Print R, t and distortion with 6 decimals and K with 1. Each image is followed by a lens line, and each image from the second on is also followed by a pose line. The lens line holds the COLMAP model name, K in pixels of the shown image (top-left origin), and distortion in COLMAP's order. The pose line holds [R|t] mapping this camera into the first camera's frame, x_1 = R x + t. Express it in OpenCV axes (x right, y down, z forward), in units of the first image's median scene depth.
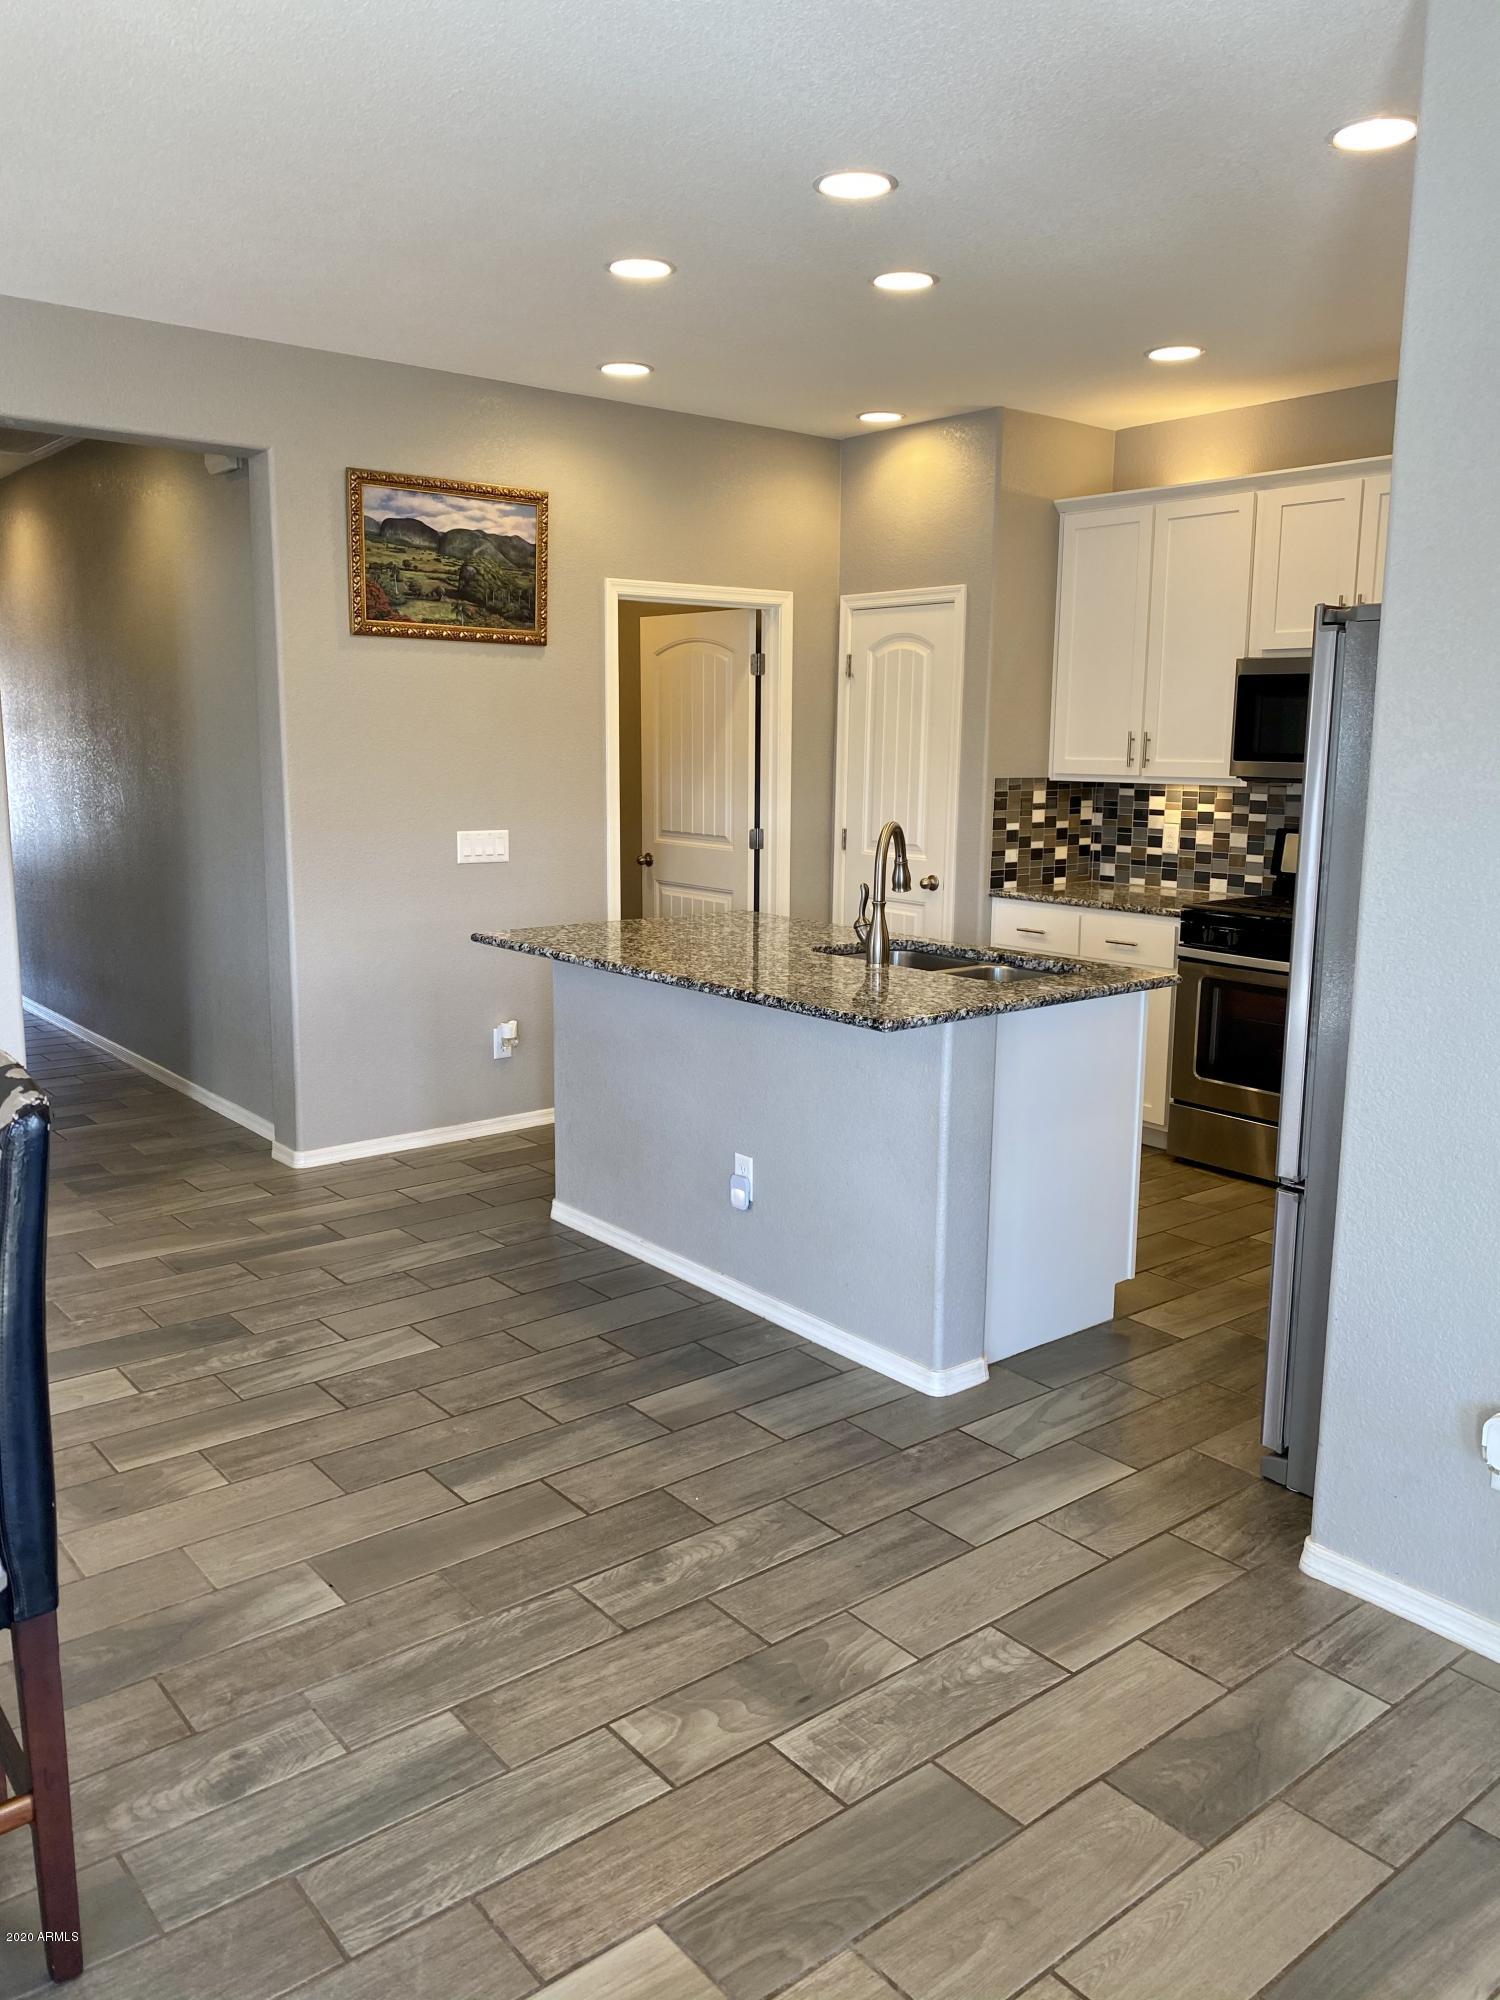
lens RADIAL K [[1521.6, 0, 767.7], [0, 1521.6, 1001.3], [0, 0, 1]] dist [0.032953, -0.035103]
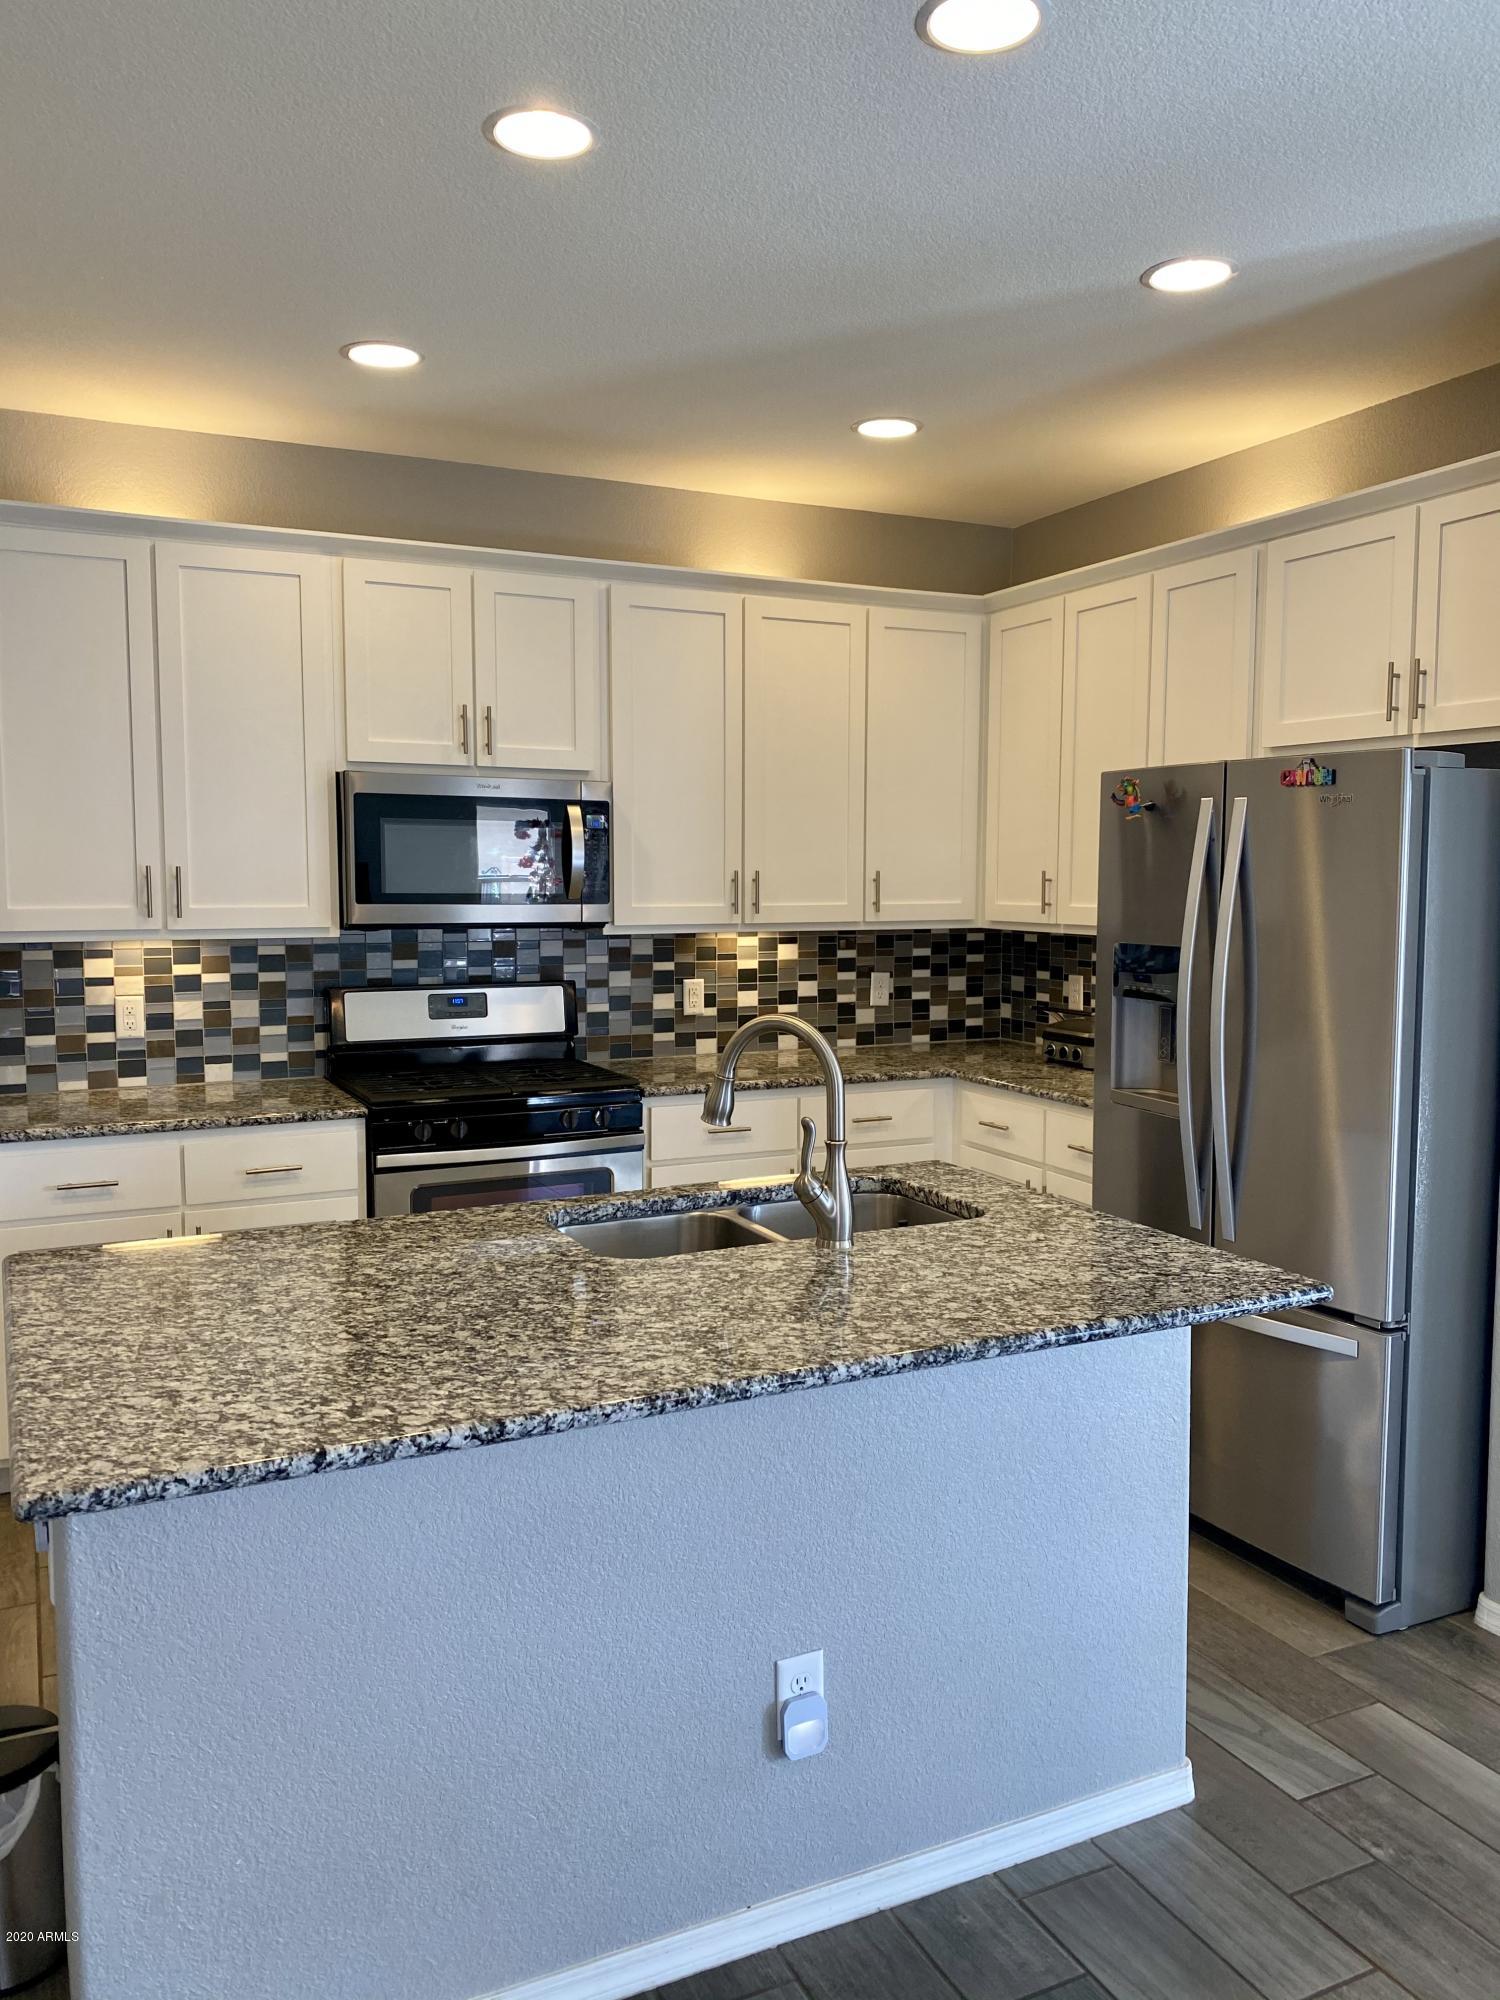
lens RADIAL K [[1521.6, 0, 761.5], [0, 1521.6, 994.3], [0, 0, 1]] dist [0.032953, -0.035103]
pose [[0.231738, -0.090636, 0.968547, -0.353078], [0.166282, 0.984687, 0.052361, -0.108139], [-0.958461, 0.148918, 0.243260, 0.566410]]
